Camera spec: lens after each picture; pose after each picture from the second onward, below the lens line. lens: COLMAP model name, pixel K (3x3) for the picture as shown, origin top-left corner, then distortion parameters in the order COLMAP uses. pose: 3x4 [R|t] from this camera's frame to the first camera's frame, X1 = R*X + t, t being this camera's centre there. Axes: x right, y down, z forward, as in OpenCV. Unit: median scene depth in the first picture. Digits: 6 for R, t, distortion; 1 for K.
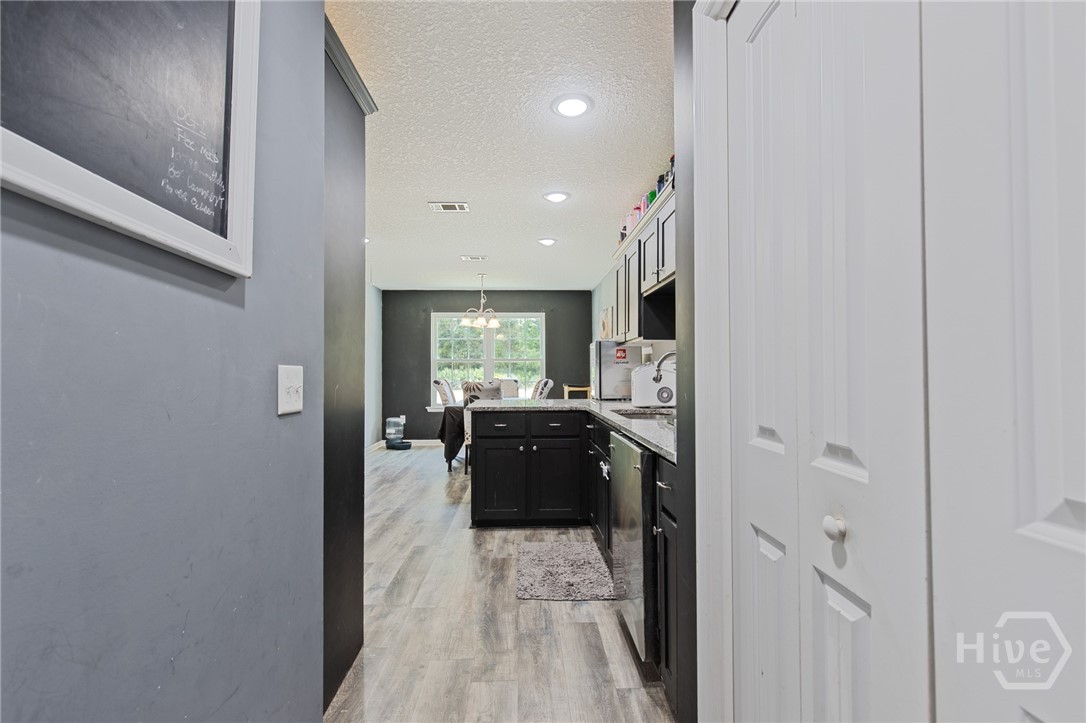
lens RADIAL K [[492.8, 0, 545.3], [0, 492.8, 364.1], [0, 0, 1]] dist [-0.000384, -0.000162]
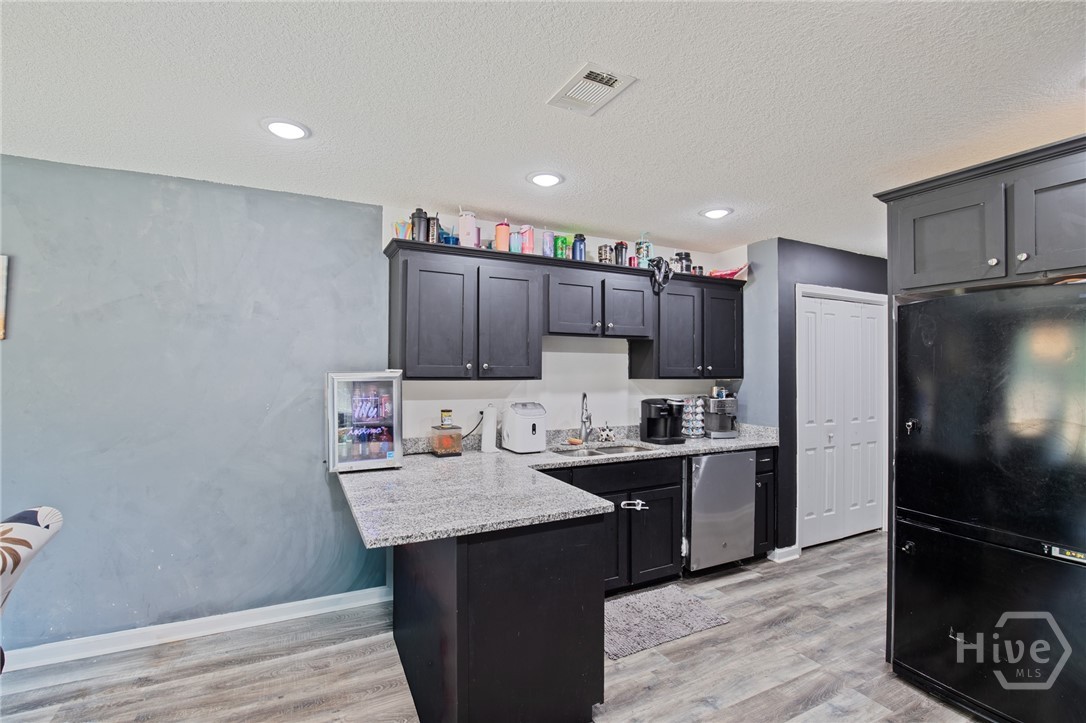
lens RADIAL K [[496.2, 0, 550.8], [0, 496.2, 363.2], [0, 0, 1]] dist [-0.023965, 0.000545]
pose [[-0.418816, 0.017111, 0.907910, -0.810667], [-0.014494, 0.999569, -0.025524, -0.071586], [-0.907956, -0.023849, -0.418387, 1.643103]]
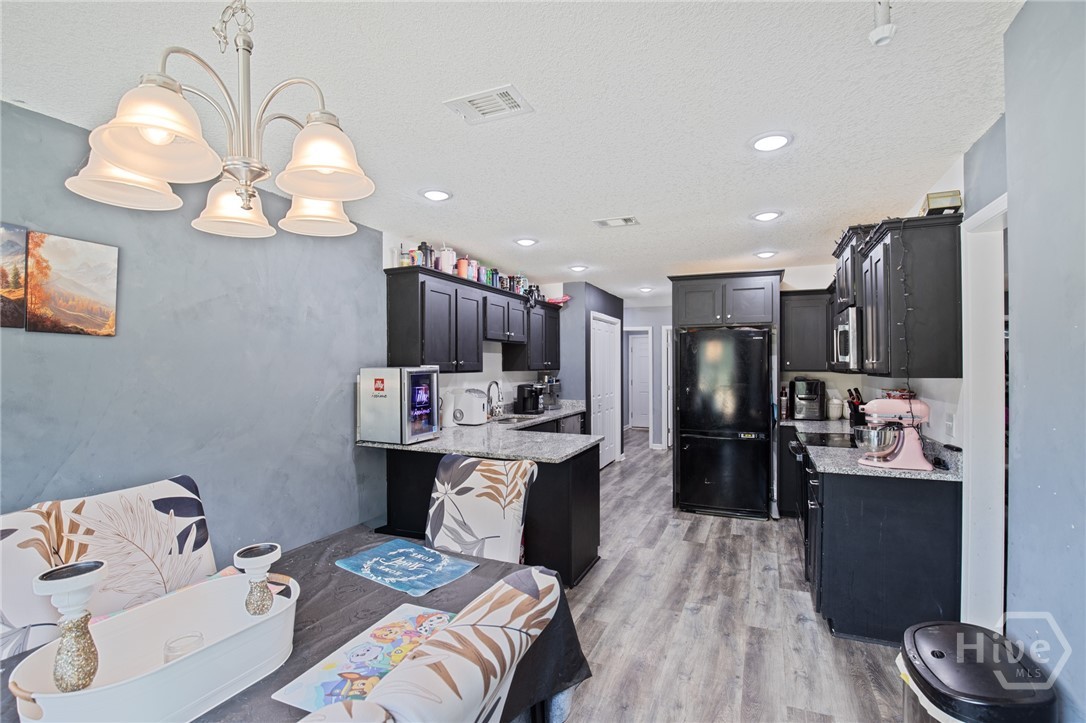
lens RADIAL K [[492.8, 0, 545.3], [0, 492.8, 364.1], [0, 0, 1]] dist [-0.000384, -0.000162]
pose [[-0.896748, 0.009533, 0.442440, -0.647770], [0.001876, 0.999841, -0.017742, -0.060195], [-0.442538, -0.015080, -0.896623, 2.520880]]
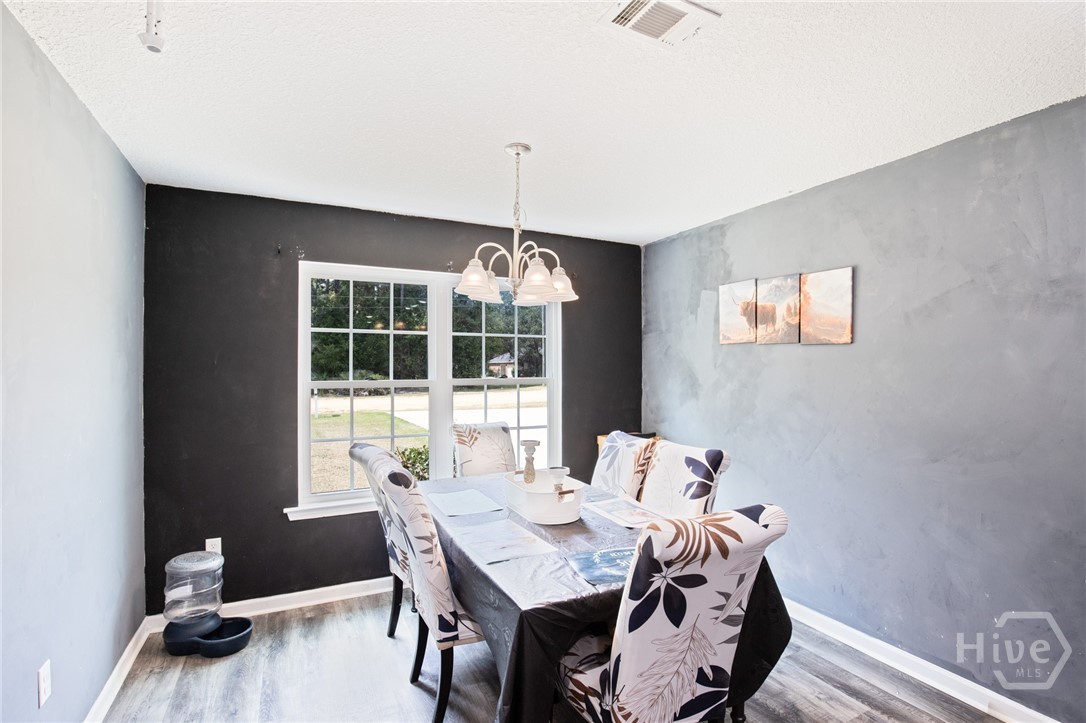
lens RADIAL K [[502.7, 0, 539.2], [0, 502.7, 366.1], [0, 0, 1]] dist [-0.026834, 0.000118]
pose [[0.912913, 0.009893, 0.408035, -0.594417], [-0.013486, 0.999891, 0.005929, -0.074526], [-0.407932, -0.010916, 0.912947, 1.538637]]
